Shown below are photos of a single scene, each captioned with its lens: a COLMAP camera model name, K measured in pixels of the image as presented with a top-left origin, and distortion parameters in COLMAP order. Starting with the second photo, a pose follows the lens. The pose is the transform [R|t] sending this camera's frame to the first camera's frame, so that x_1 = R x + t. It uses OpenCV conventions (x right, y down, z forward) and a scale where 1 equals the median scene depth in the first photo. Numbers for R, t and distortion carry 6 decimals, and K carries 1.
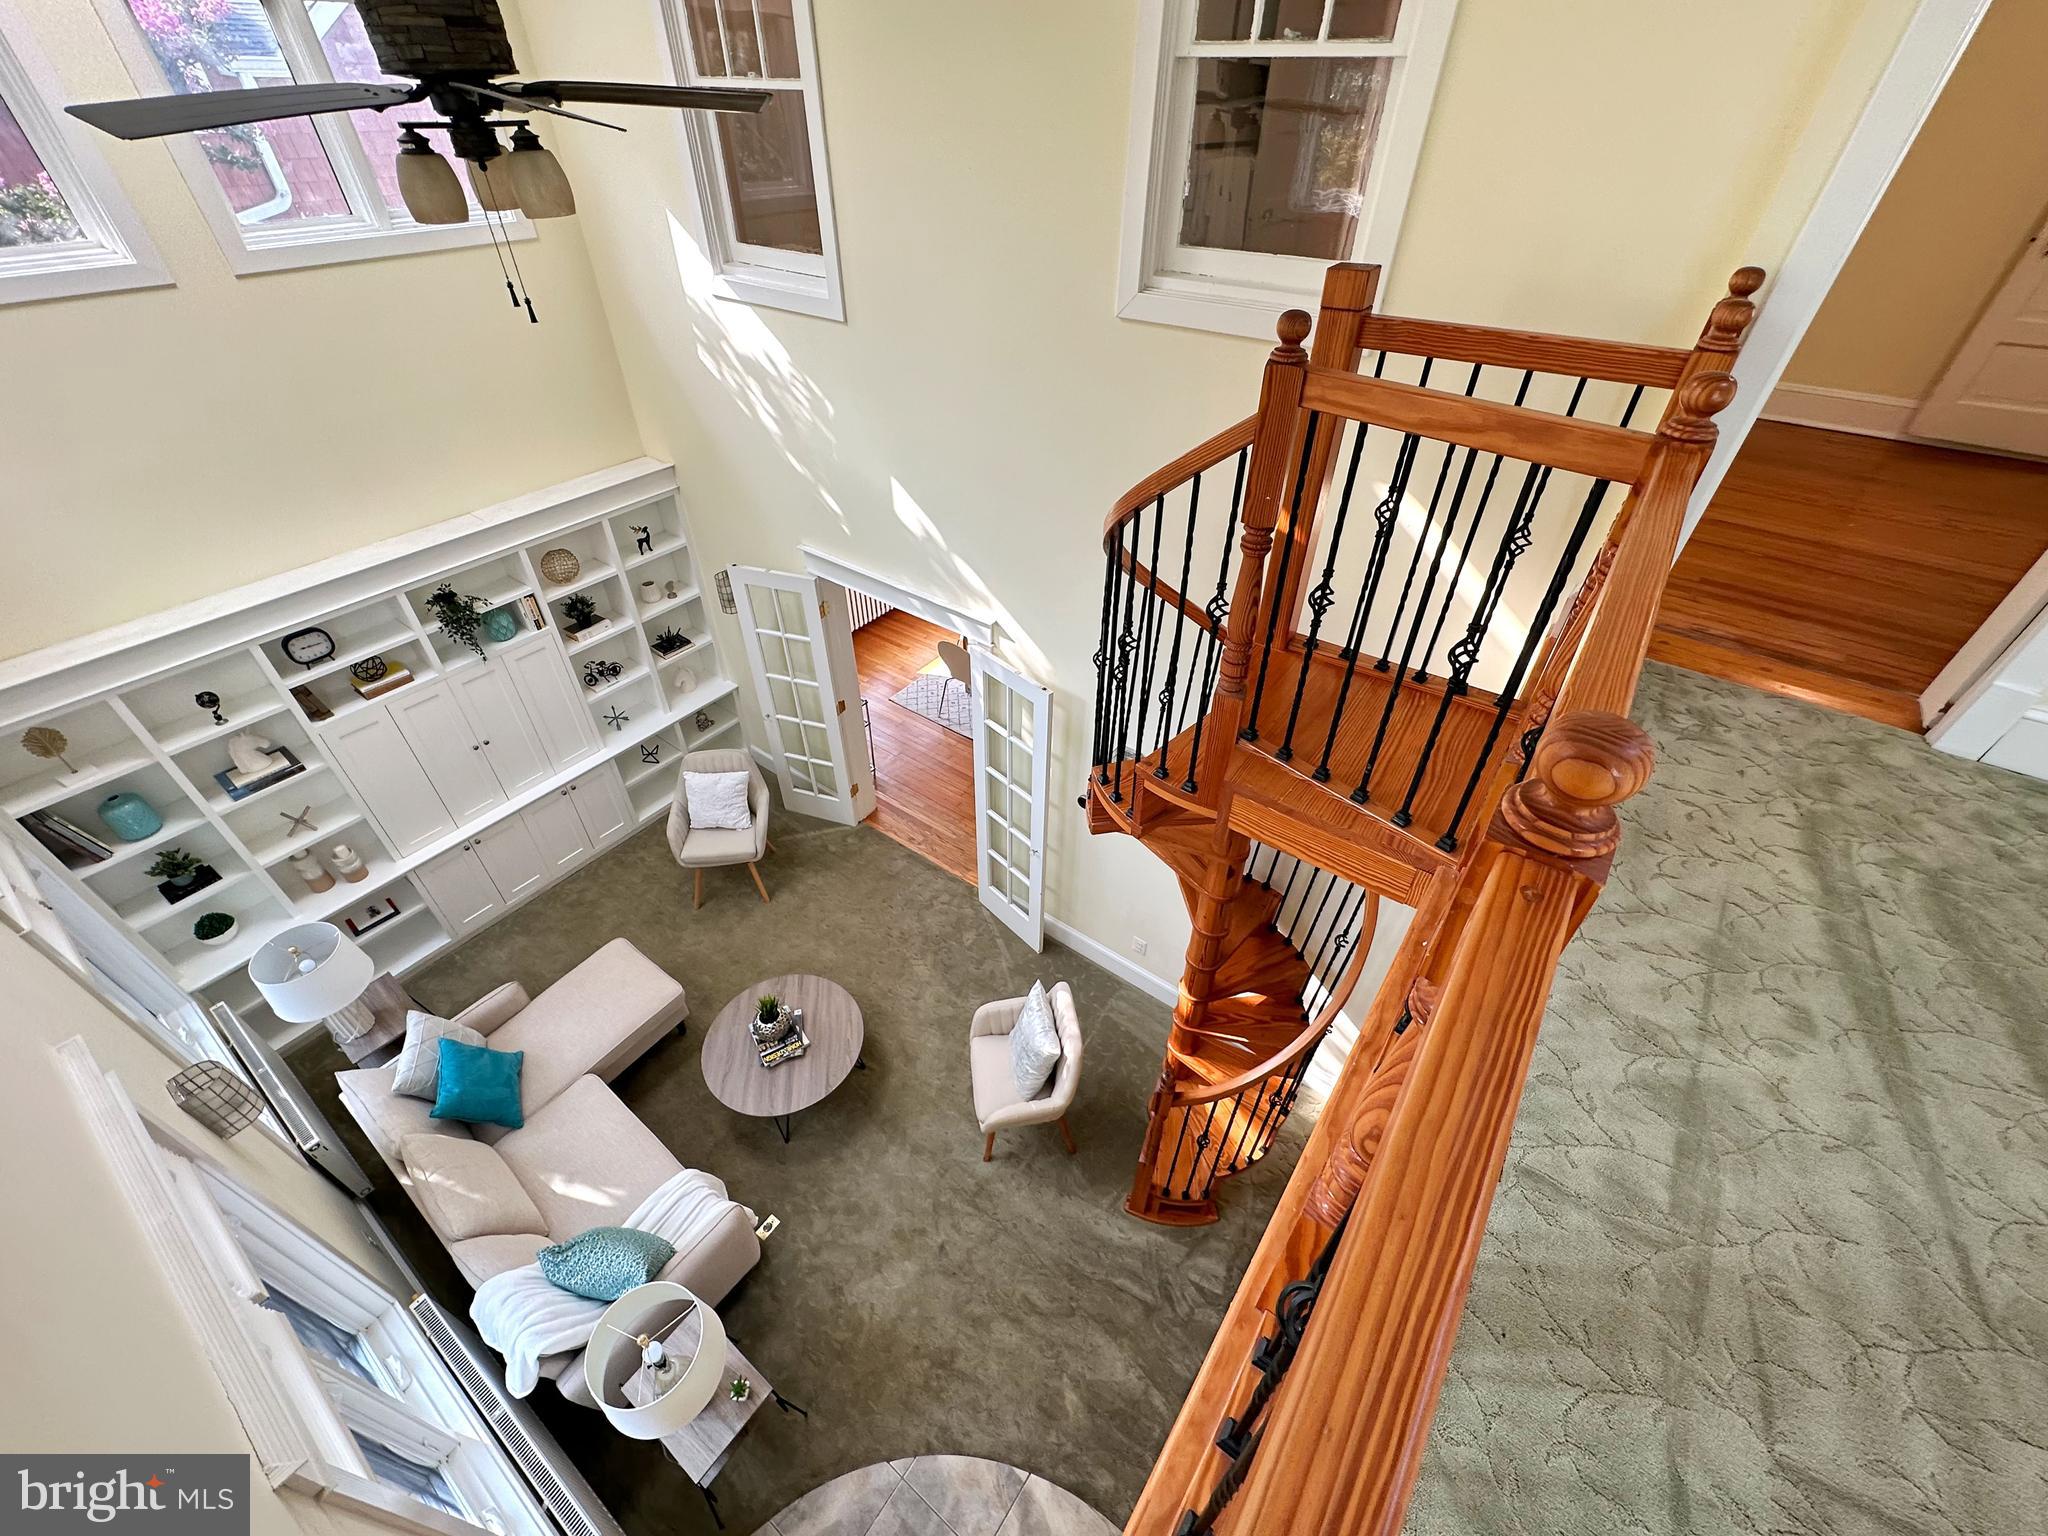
lens RADIAL K [[825.5, 0, 1019.1], [0, 825.5, 769.9], [0, 0, 1]] dist [0.000483, 0.000307]
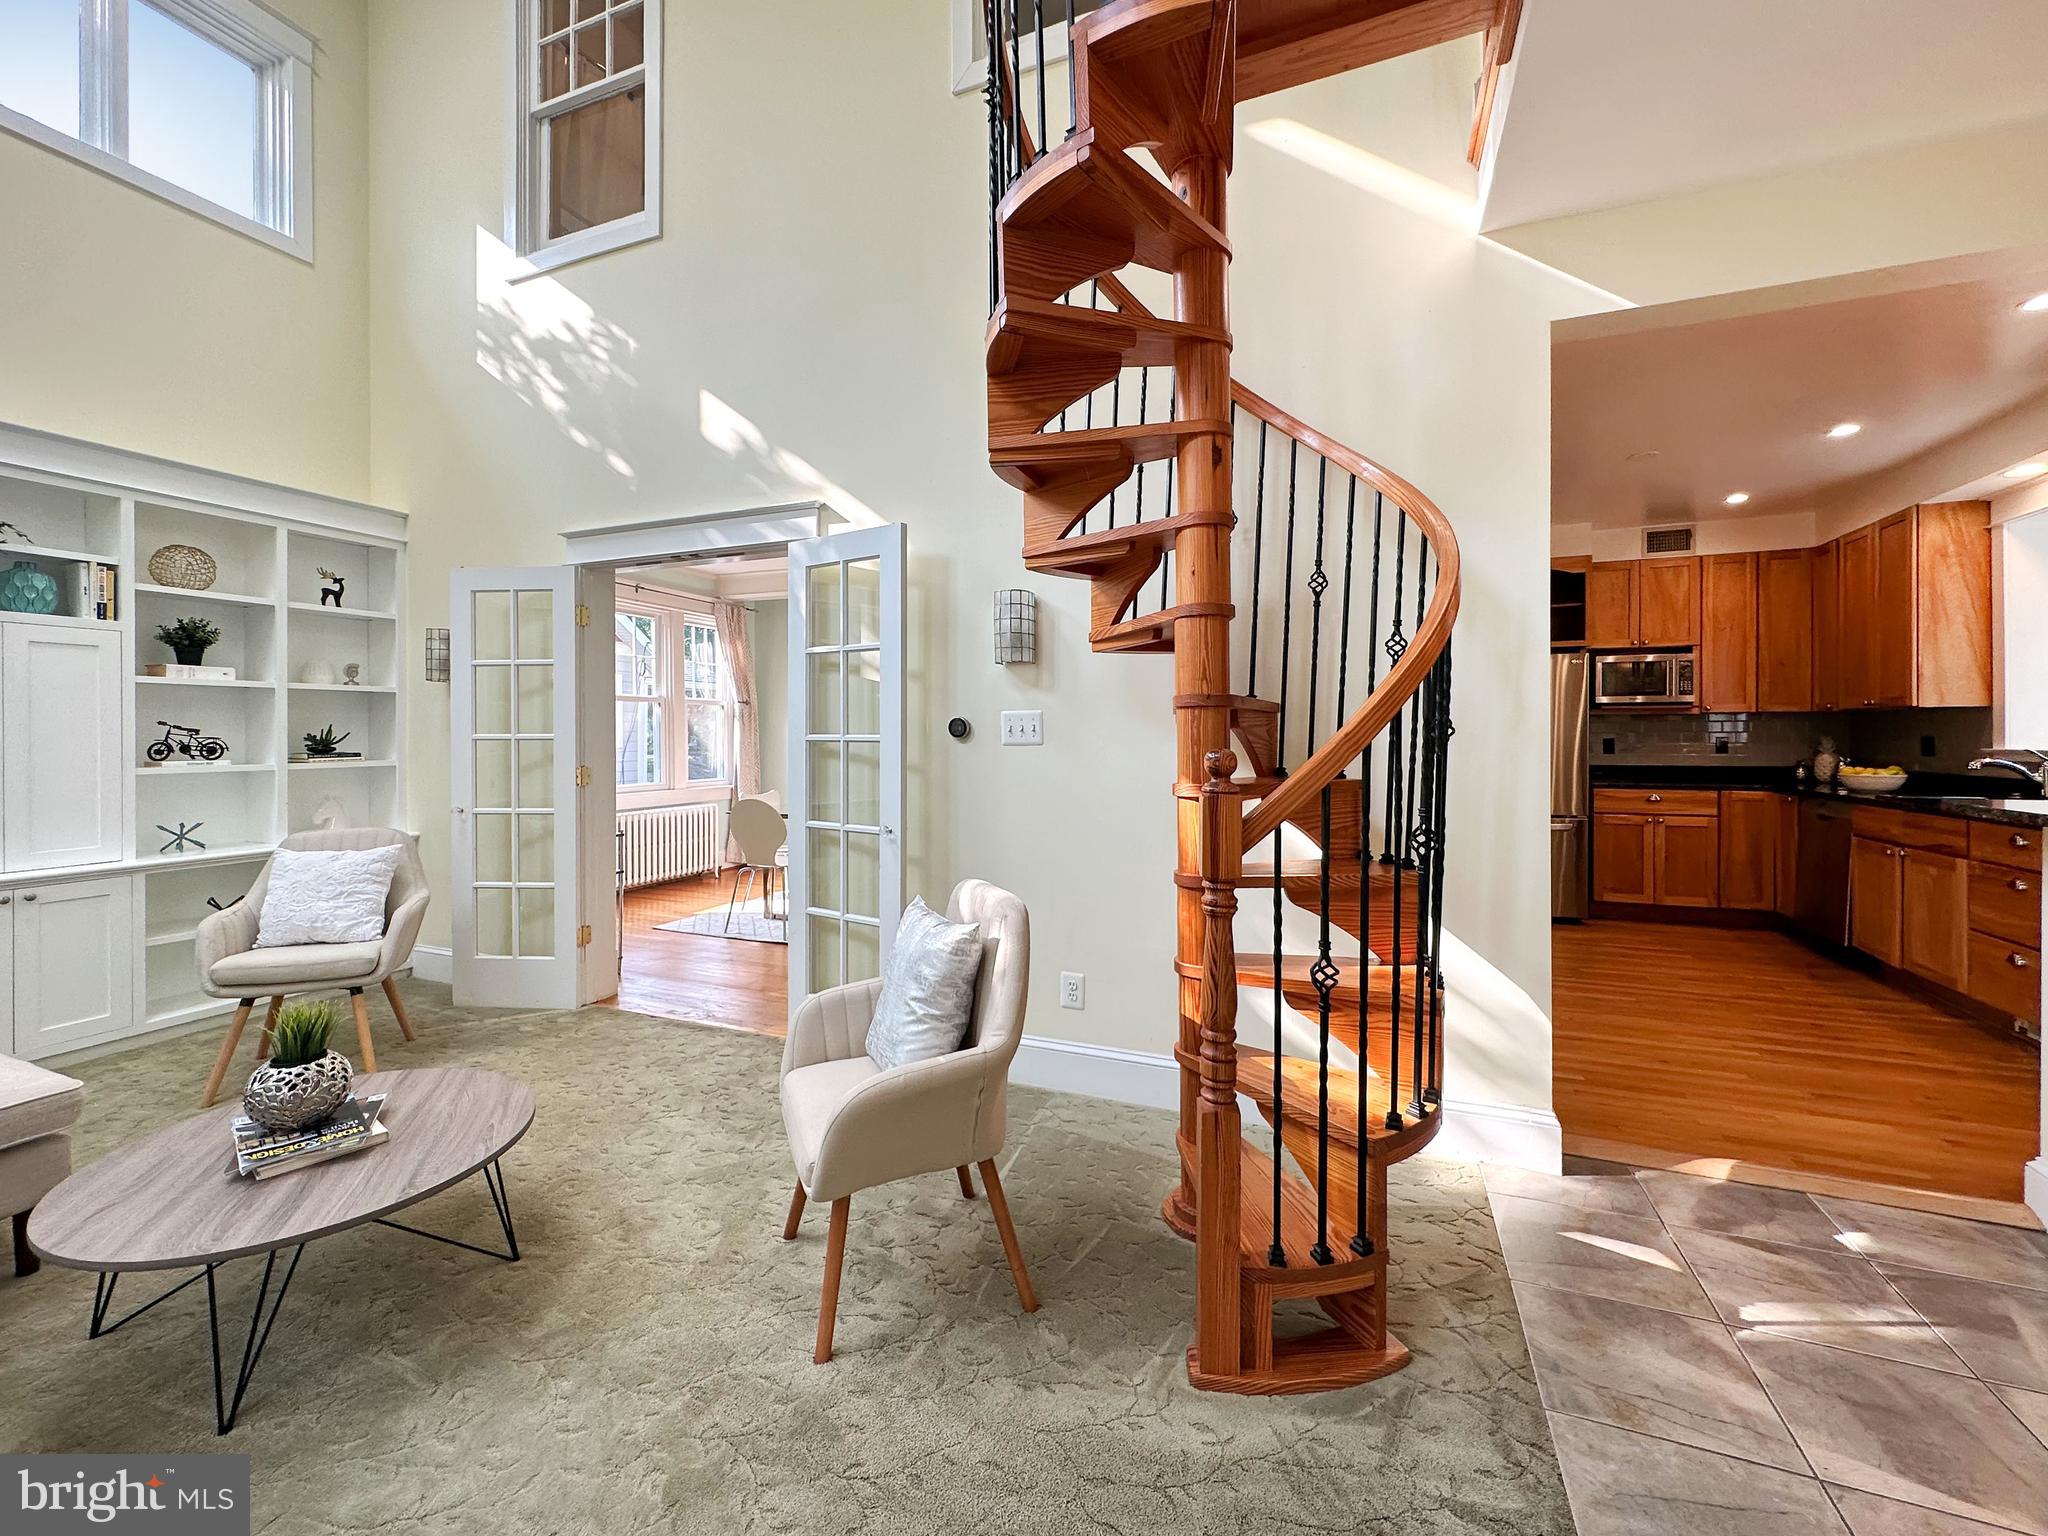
lens RADIAL K [[839.2, 0, 1022.6], [0, 839.2, 740.8], [0, 0, 1]] dist [0.001224, -0.000075]
pose [[0.969076, -0.001631, 0.246756, -0.044642], [0.158167, 0.771652, -0.616066, 0.501291], [-0.189405, 0.636043, 0.748047, 0.496290]]
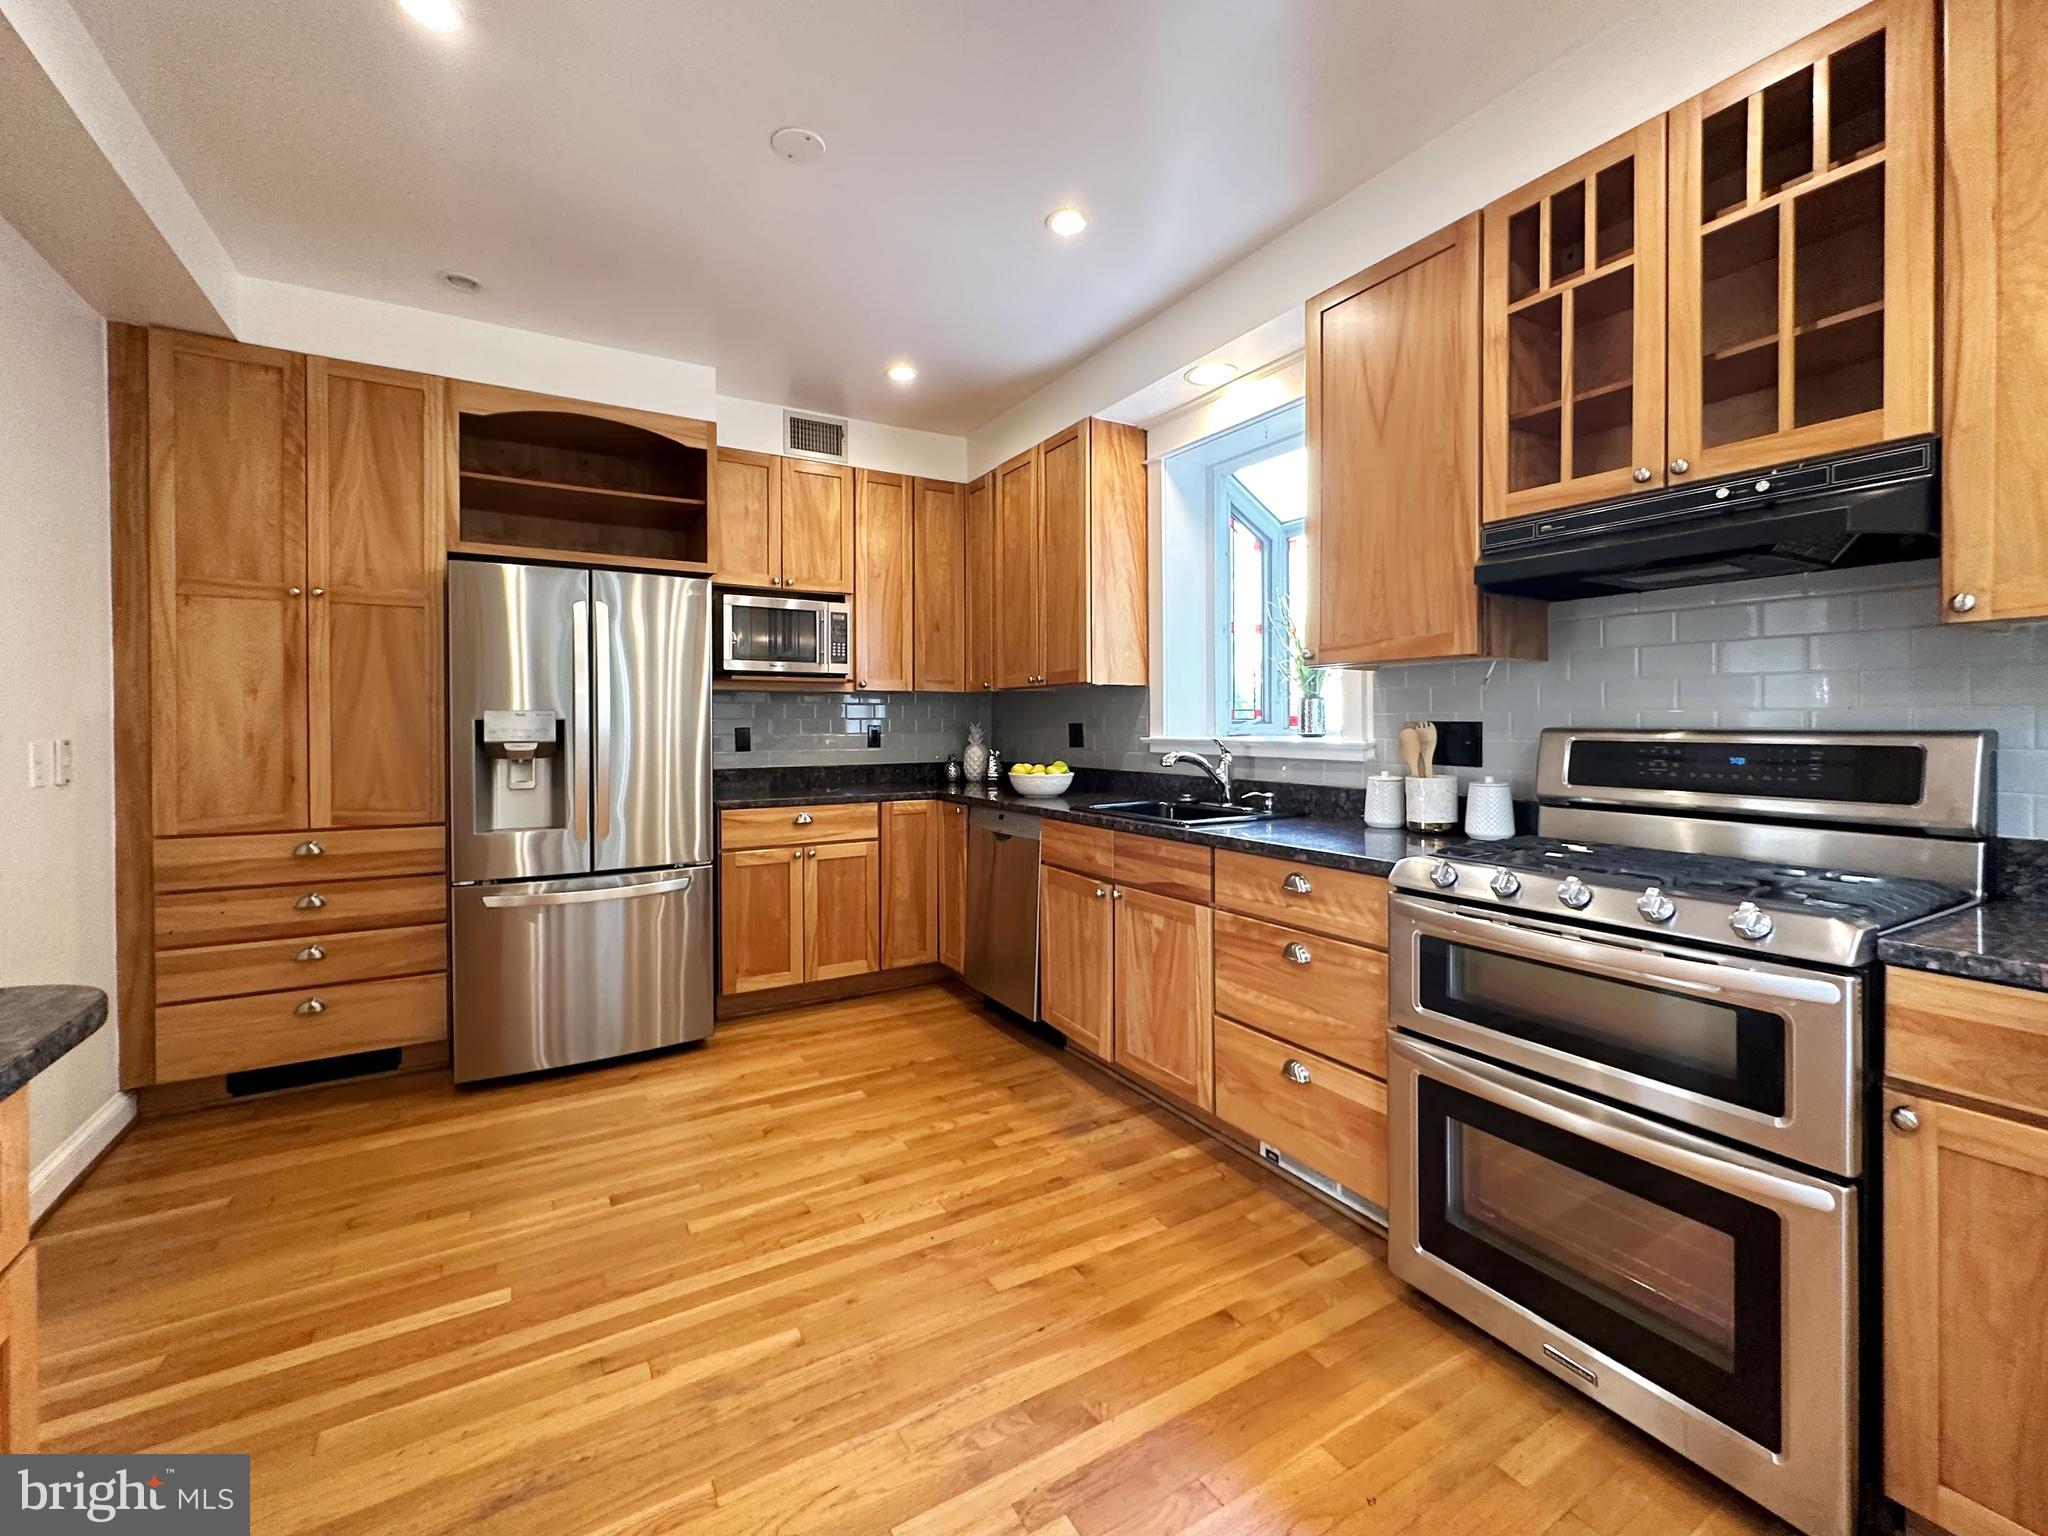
lens RADIAL K [[865.7, 0, 1021.7], [0, 865.7, 728.6], [0, 0, 1]] dist [-0.000362, -0.000218]
pose [[0.391301, -0.002607, 0.920259, 0.503780], [0.591229, 0.767031, -0.249222, 0.203394], [-0.705217, 0.641605, 0.301681, 0.860830]]
